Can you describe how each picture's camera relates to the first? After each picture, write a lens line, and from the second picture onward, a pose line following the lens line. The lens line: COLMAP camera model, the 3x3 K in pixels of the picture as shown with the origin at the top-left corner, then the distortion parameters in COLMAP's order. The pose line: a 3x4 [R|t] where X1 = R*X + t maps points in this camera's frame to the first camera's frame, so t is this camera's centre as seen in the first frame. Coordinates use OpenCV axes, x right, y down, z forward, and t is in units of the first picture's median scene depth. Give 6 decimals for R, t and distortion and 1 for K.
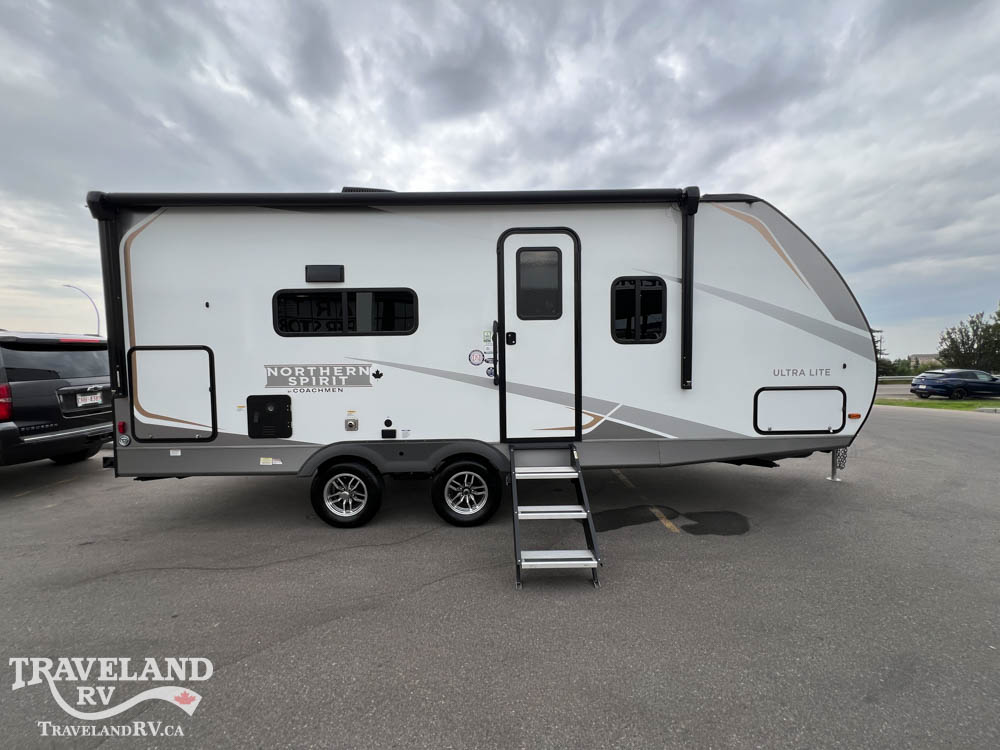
lens RADIAL K [[399.6, 0, 501.1], [0, 399.6, 377.1], [0, 0, 1]] dist [0.000466, -0.000055]
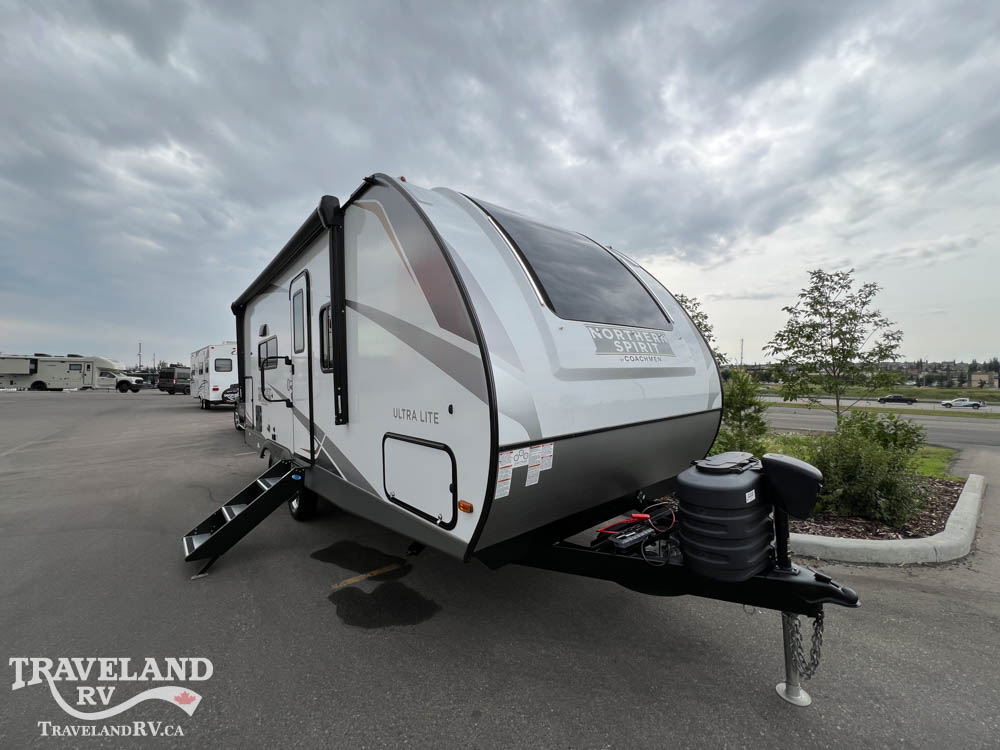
lens RADIAL K [[399.6, 0, 497.3], [0, 399.6, 379.6], [0, 0, 1]] dist [0.000466, -0.000055]
pose [[0.628353, 0.004005, -0.777918, 1.318159], [-0.034969, 0.999121, -0.023102, -0.057556], [0.777142, 0.041719, 0.627941, 0.698531]]
